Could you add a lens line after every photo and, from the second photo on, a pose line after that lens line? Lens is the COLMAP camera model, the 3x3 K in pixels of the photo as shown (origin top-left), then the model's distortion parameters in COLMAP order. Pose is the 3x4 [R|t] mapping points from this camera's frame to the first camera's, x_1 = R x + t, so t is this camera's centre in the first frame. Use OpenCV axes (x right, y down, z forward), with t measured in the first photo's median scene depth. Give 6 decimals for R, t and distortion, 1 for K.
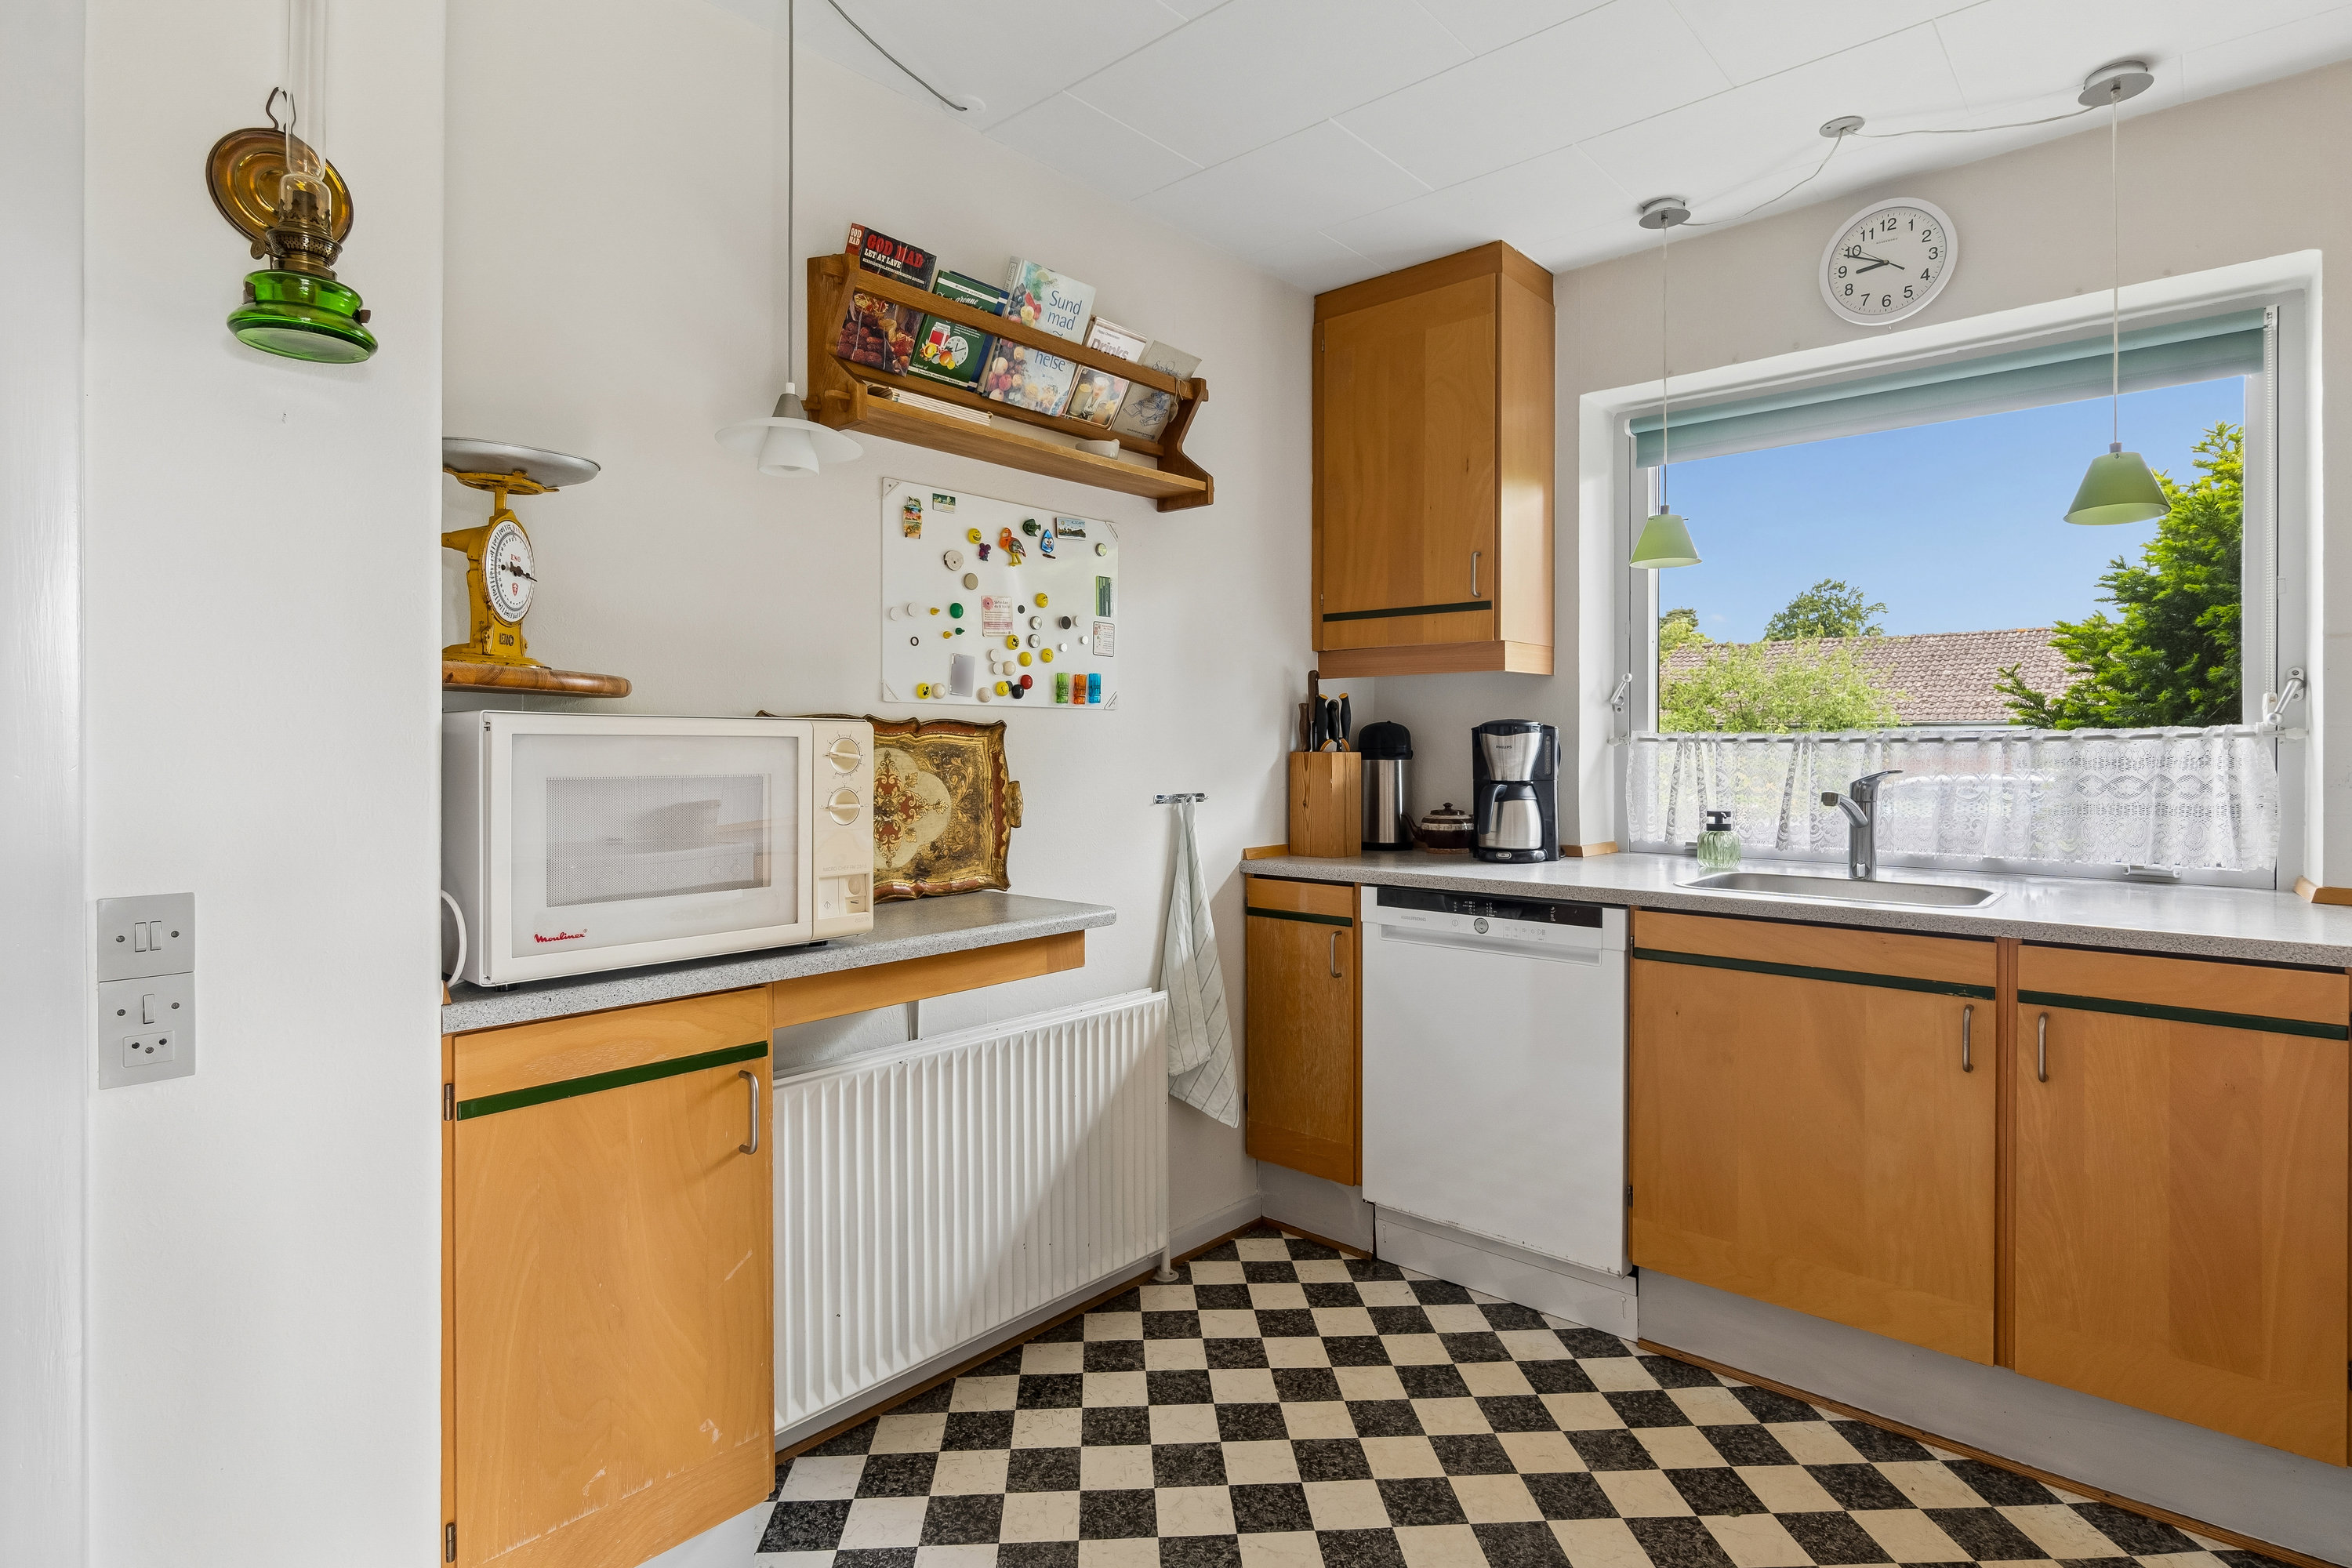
lens RADIAL K [[1199.6, 0, 1178.3], [0, 1199.6, 751.3], [0, 0, 1]] dist [0.001512, 0.001441]
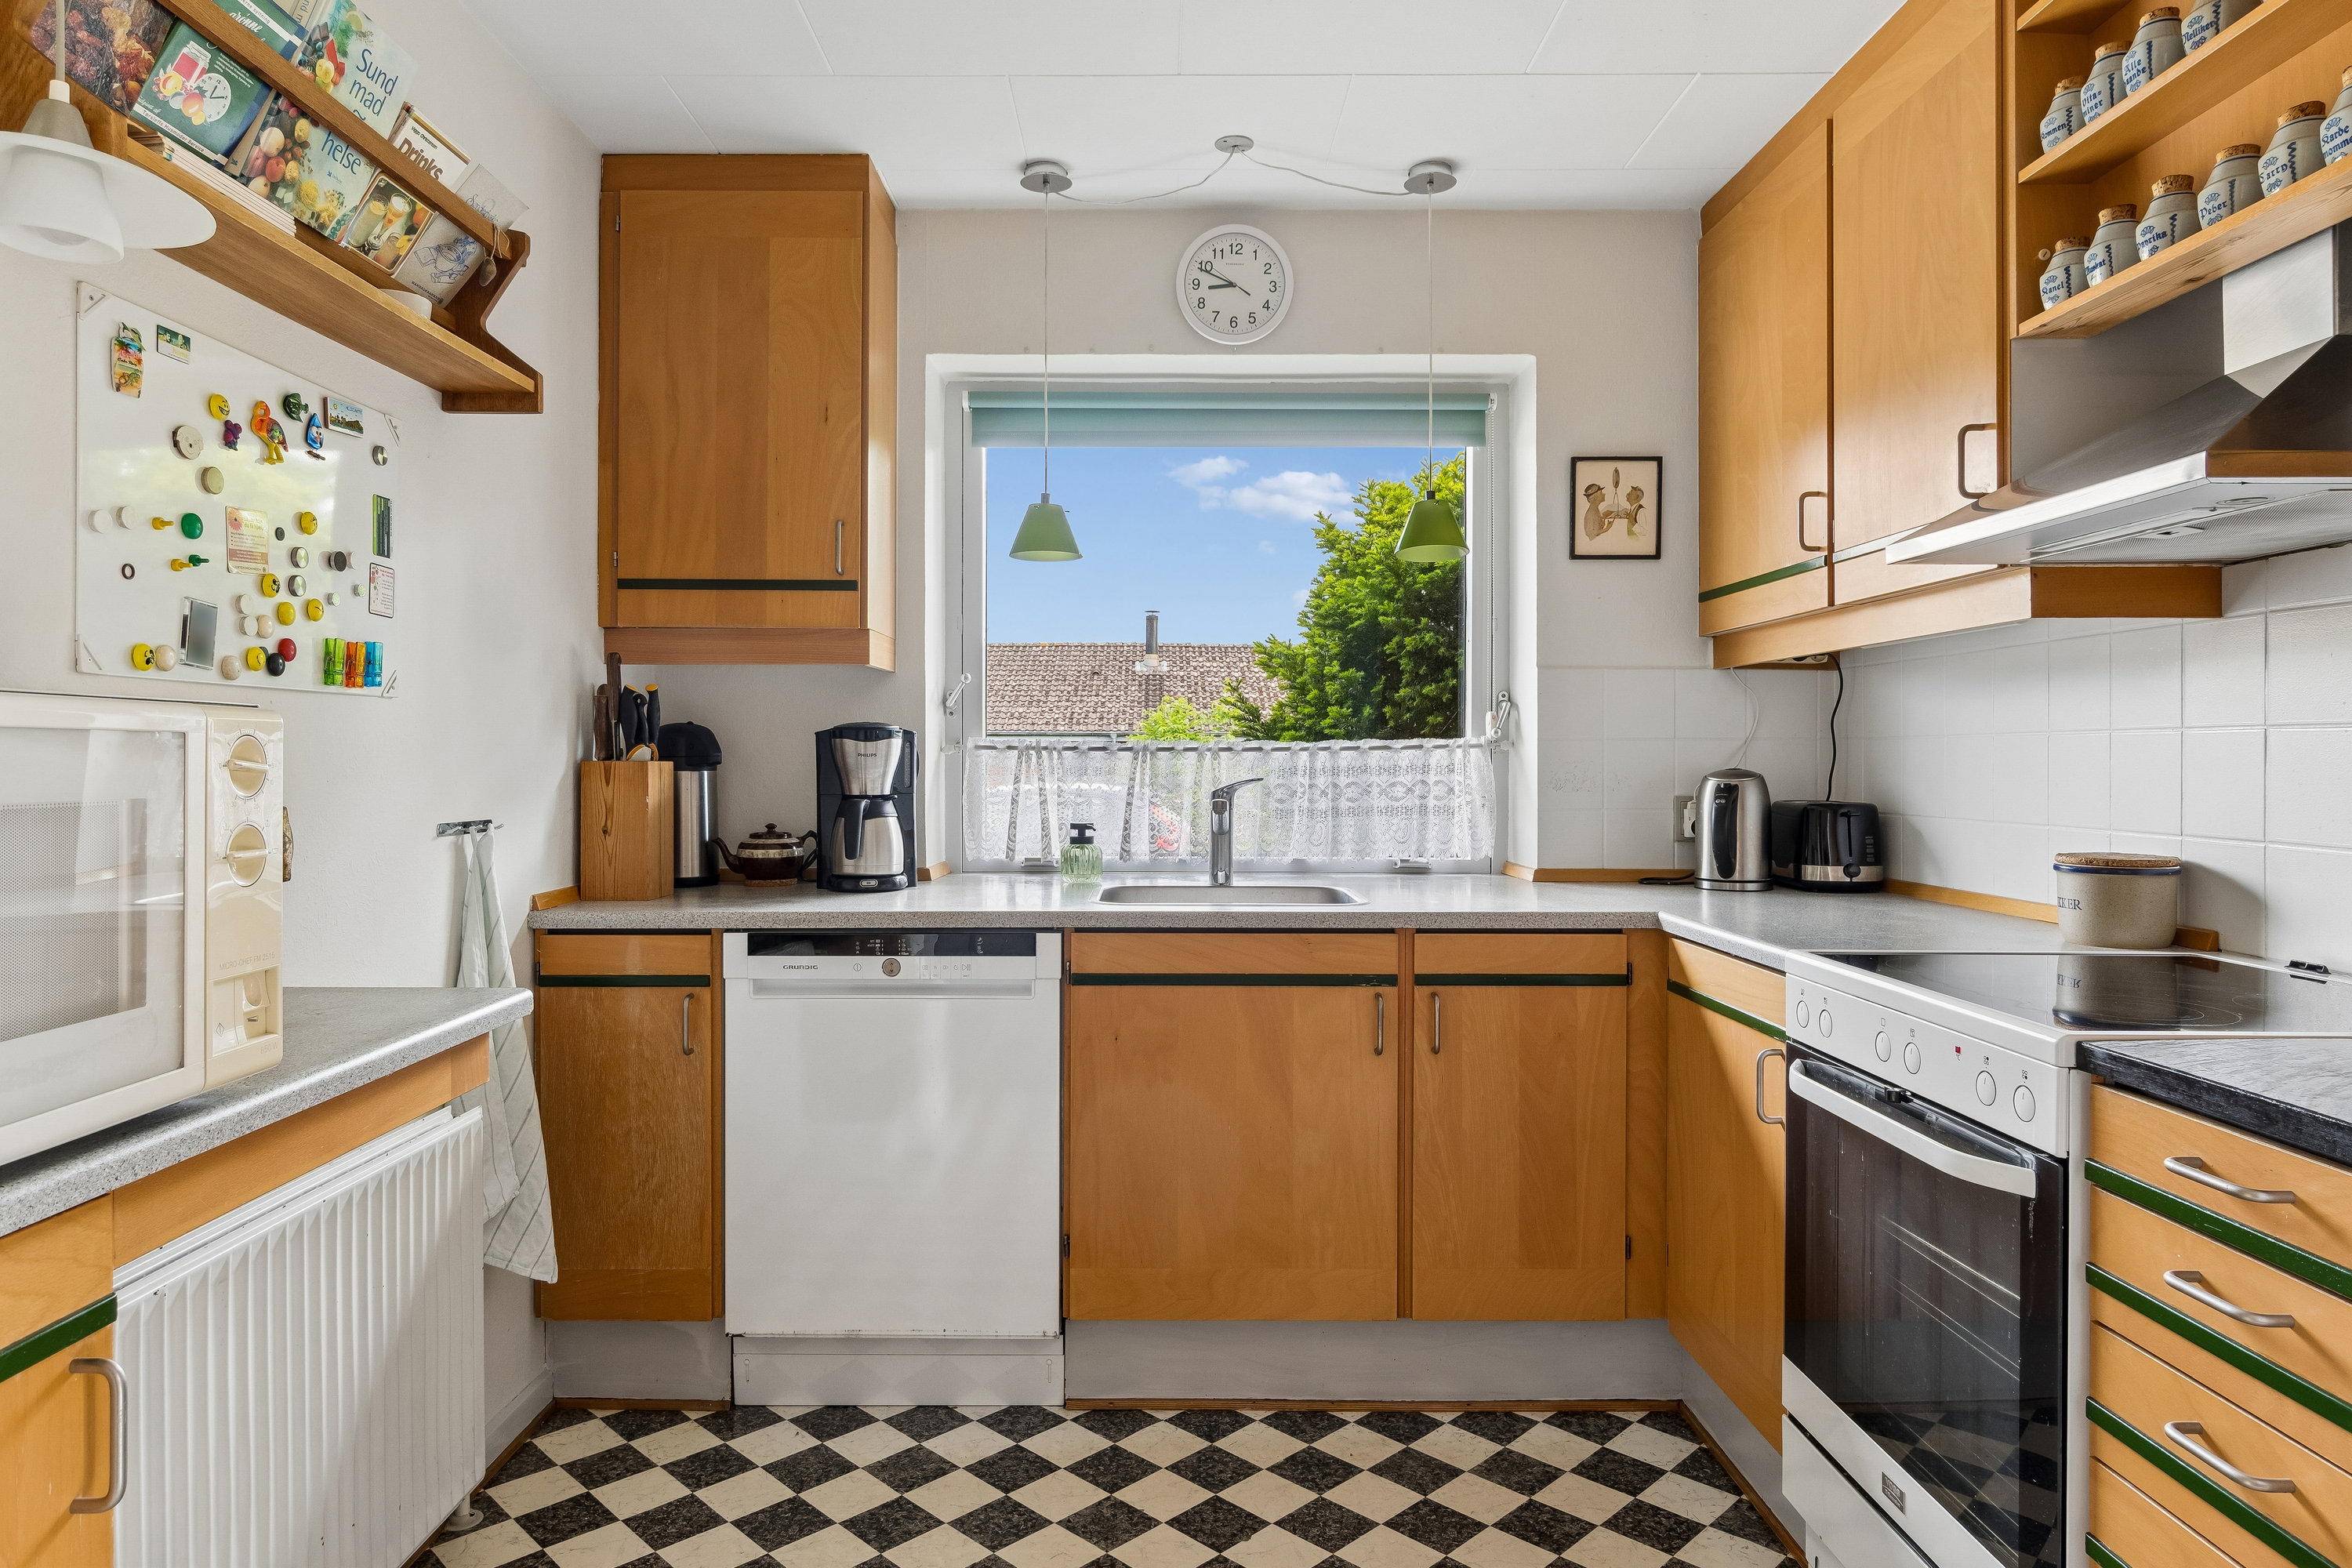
lens RADIAL K [[1409.9, 0, 1171.1], [0, 1409.9, 759.2], [0, 0, 1]] dist [-0.004691, 0.003421]
pose [[0.752799, 0.000125, 0.658250, -0.260168], [0.001025, 0.999999, -0.001362, 0.001150], [-0.658249, 0.001700, 0.752798, 0.134030]]
